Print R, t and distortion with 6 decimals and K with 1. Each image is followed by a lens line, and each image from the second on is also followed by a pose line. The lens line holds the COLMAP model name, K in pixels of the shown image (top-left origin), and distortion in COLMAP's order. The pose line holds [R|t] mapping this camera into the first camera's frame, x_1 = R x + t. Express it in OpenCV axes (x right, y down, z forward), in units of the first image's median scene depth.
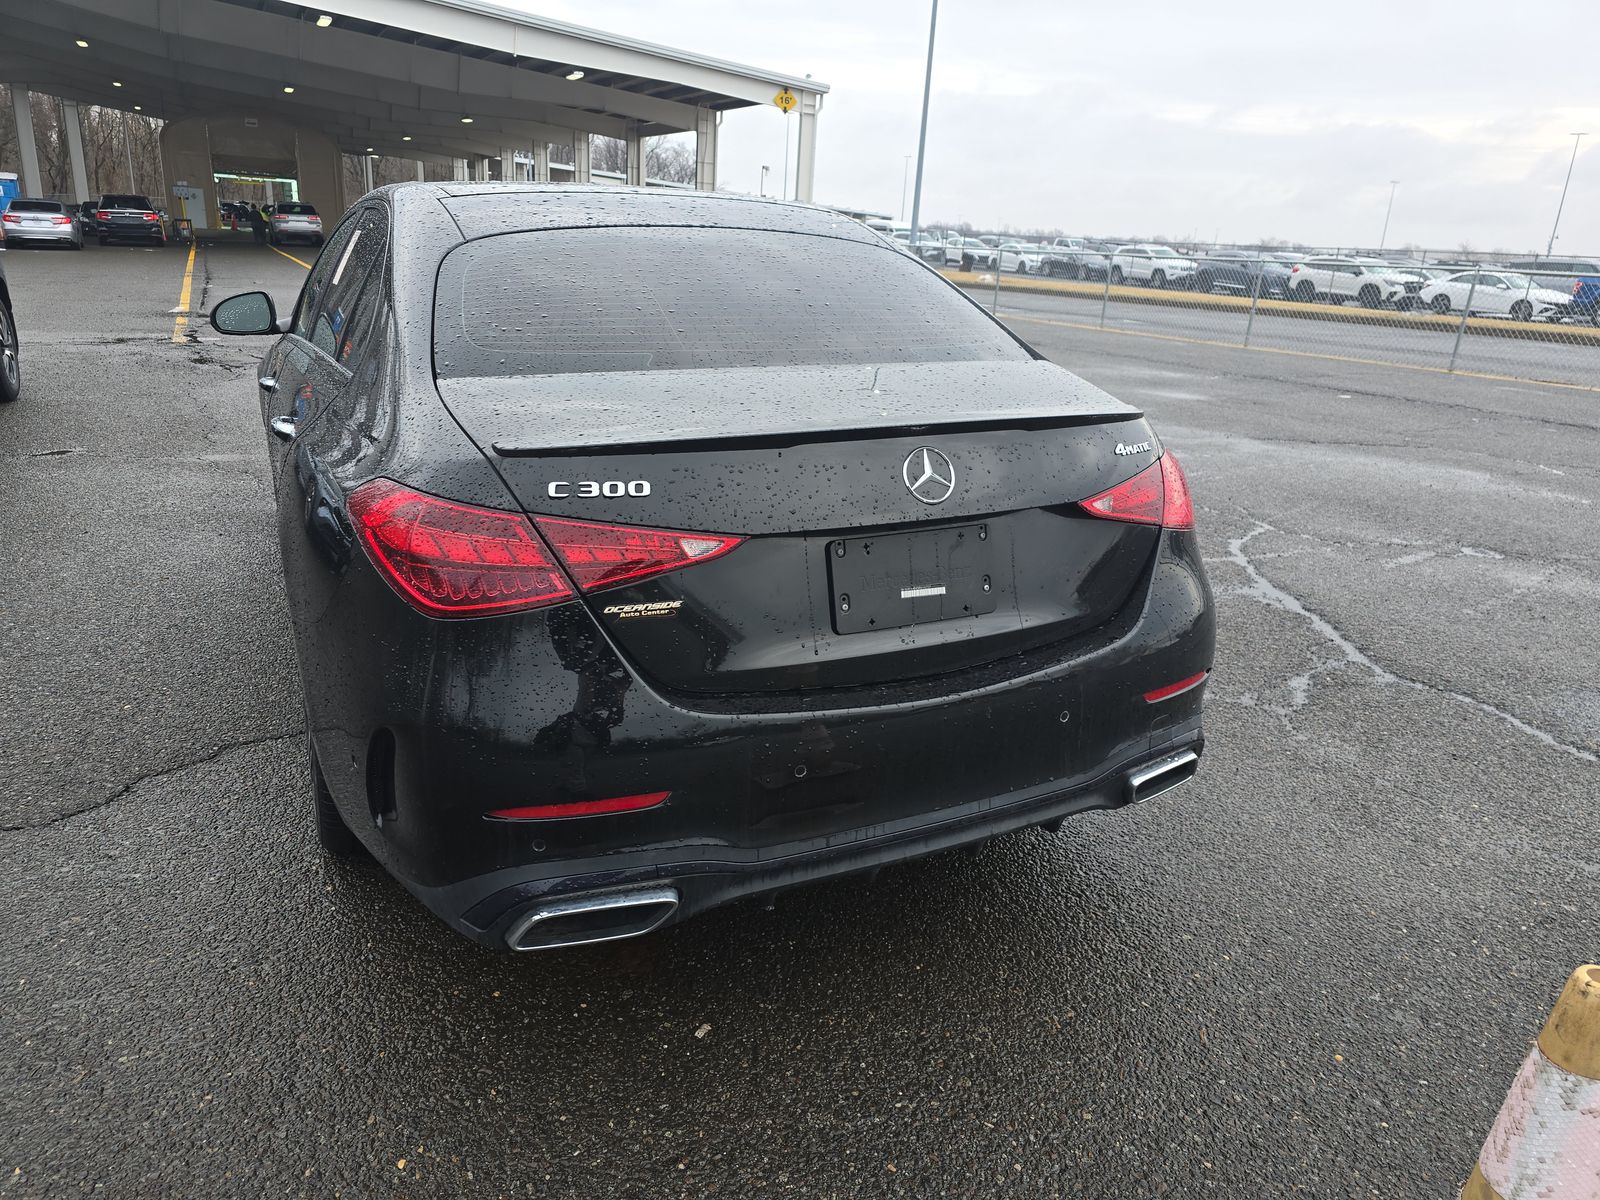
lens RADIAL K [[1086.6, 0, 800.6], [0, 1086.6, 599.2], [0, 0, 1]] dist [0.035384, -0.030007]
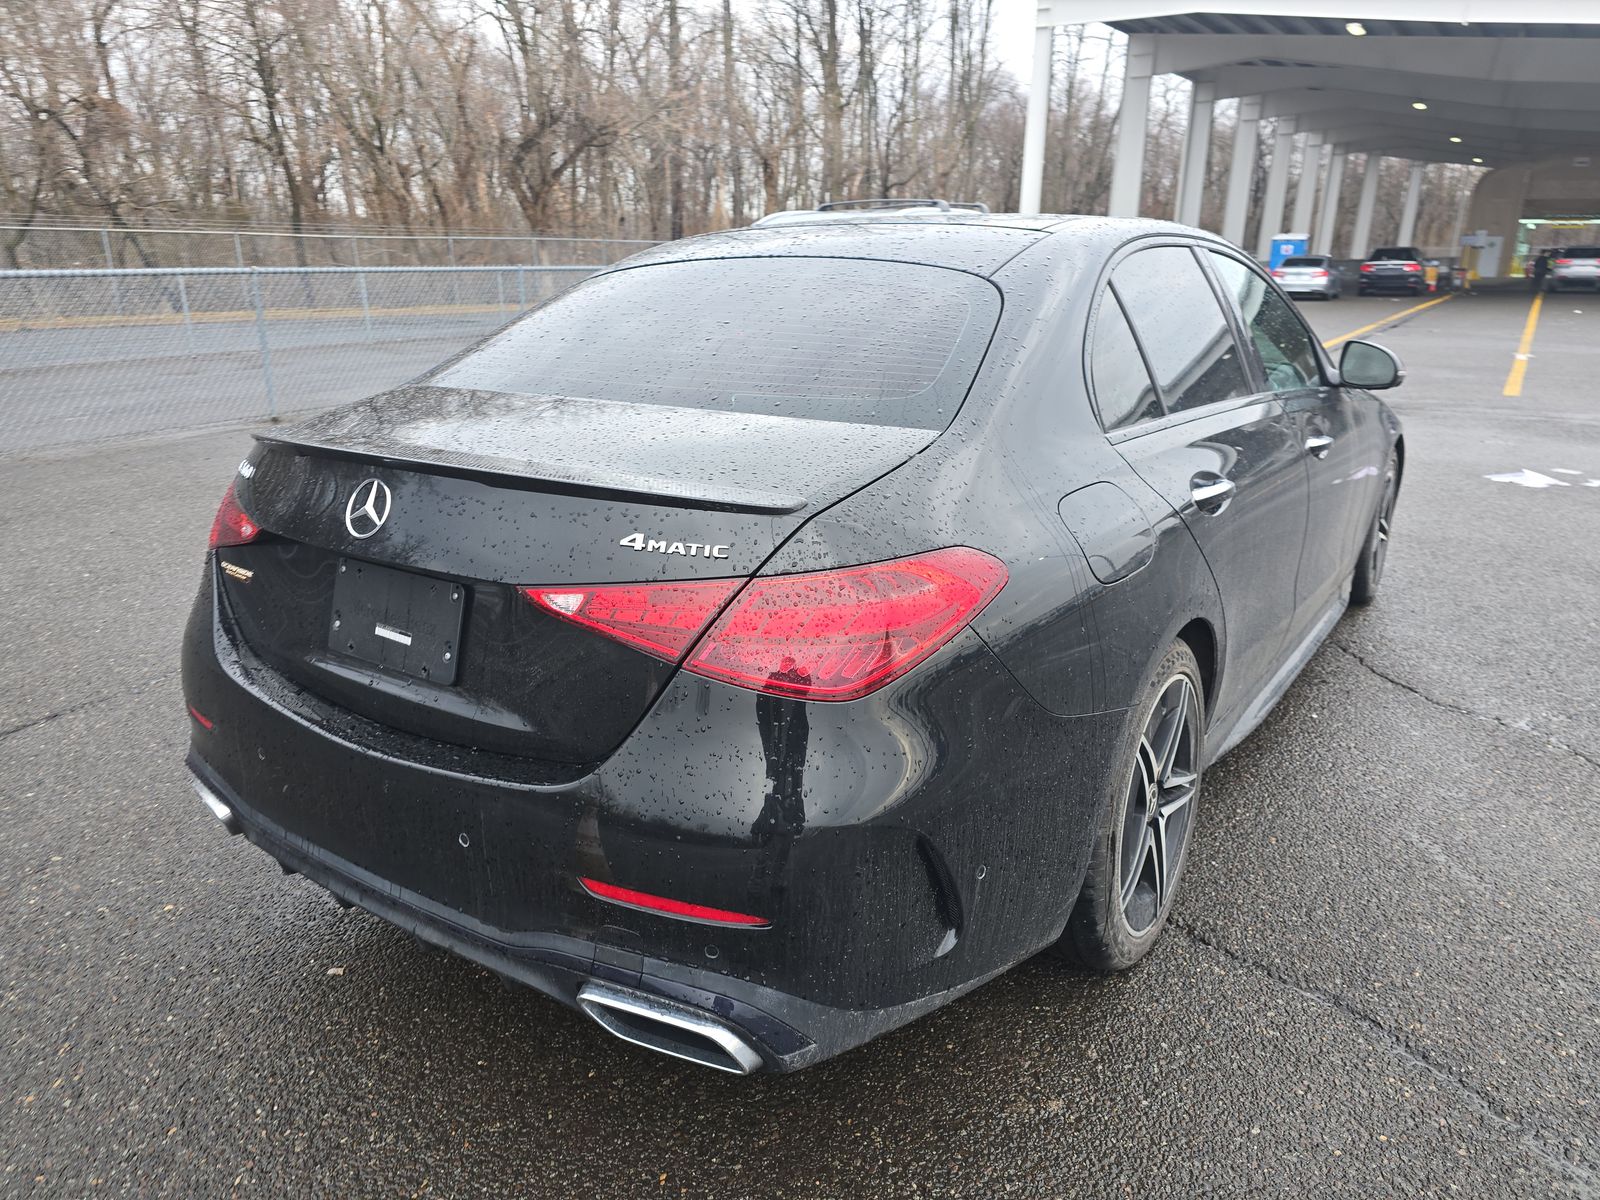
lens RADIAL K [[1072.2, 0, 787.2], [0, 1072.2, 599.4], [0, 0, 1]] dist [0.043652, -0.031564]
pose [[0.490986, 0.223361, -0.842046, 0.103054], [-0.256729, 0.960746, 0.105152, -0.021424], [0.832480, 0.164550, 0.529056, 0.078085]]
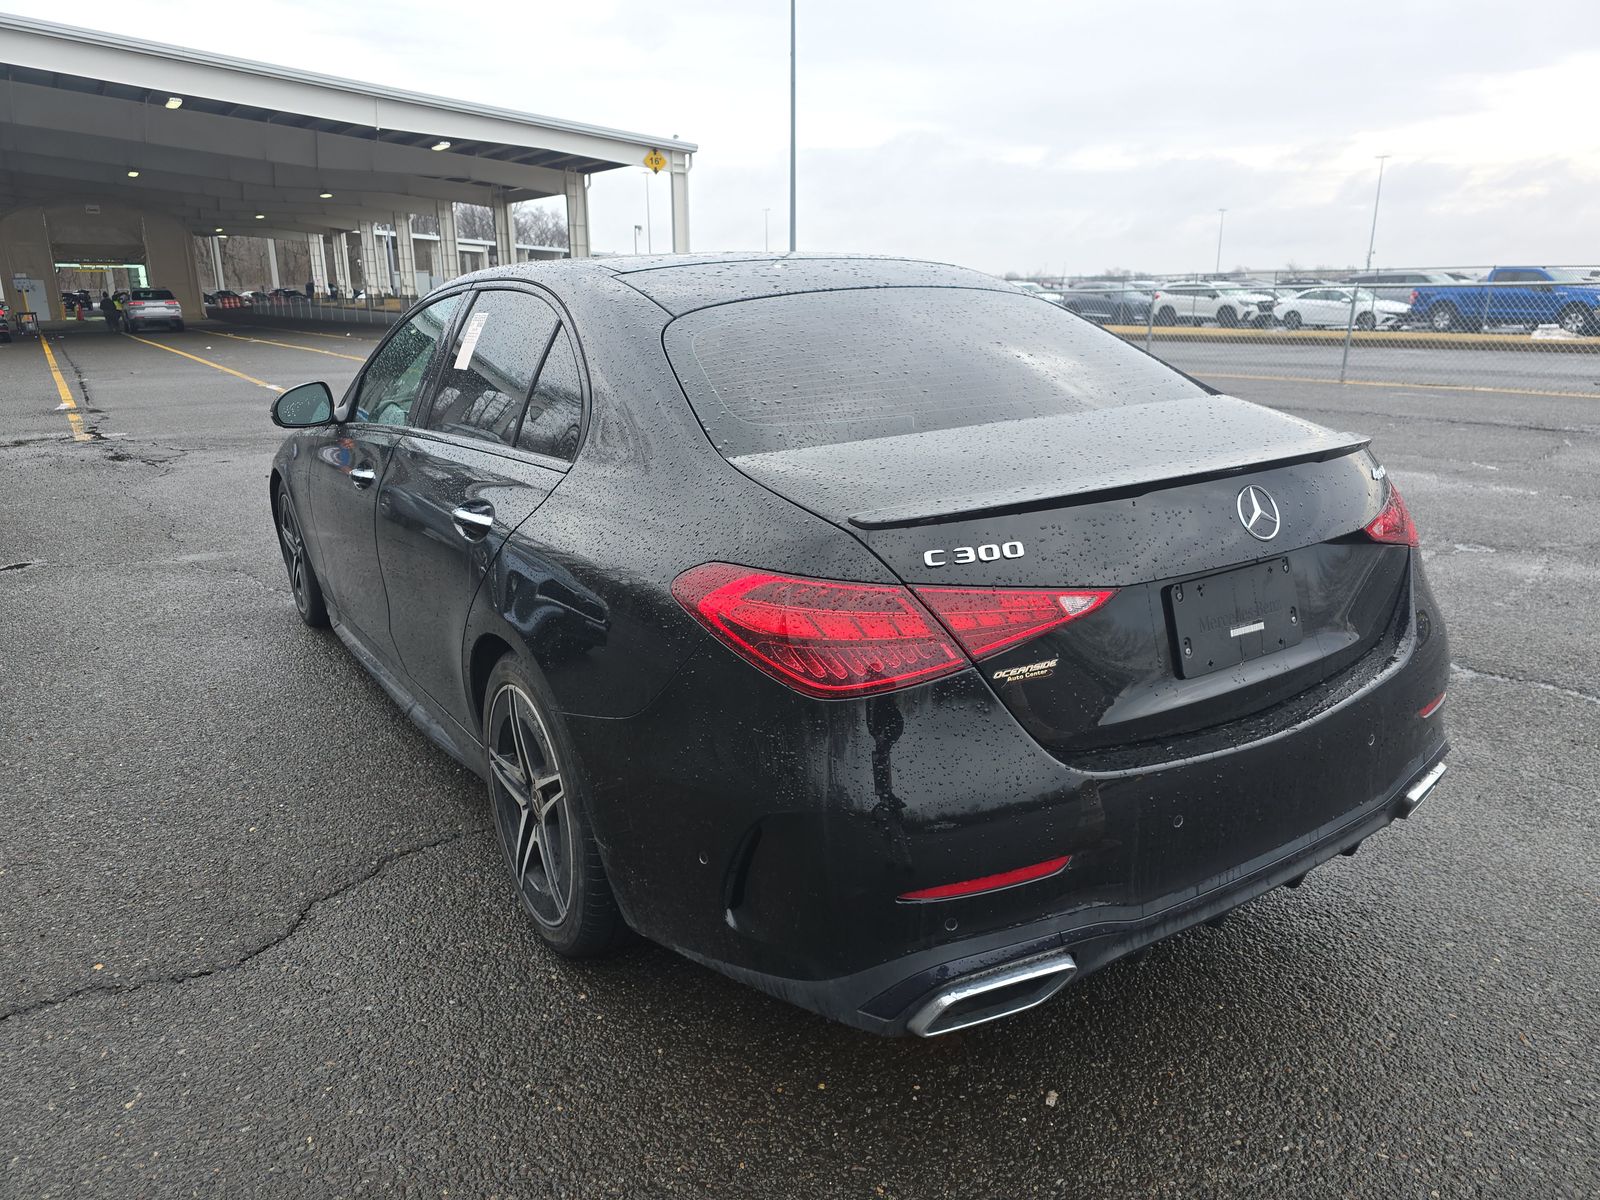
lens RADIAL K [[1086.6, 0, 800.6], [0, 1086.6, 599.2], [0, 0, 1]] dist [0.035384, -0.030007]
pose [[0.991420, -0.086235, 0.098238, -0.038931], [0.090410, 0.995146, -0.038863, -0.003188], [-0.094410, 0.047411, 0.994404, 0.003076]]
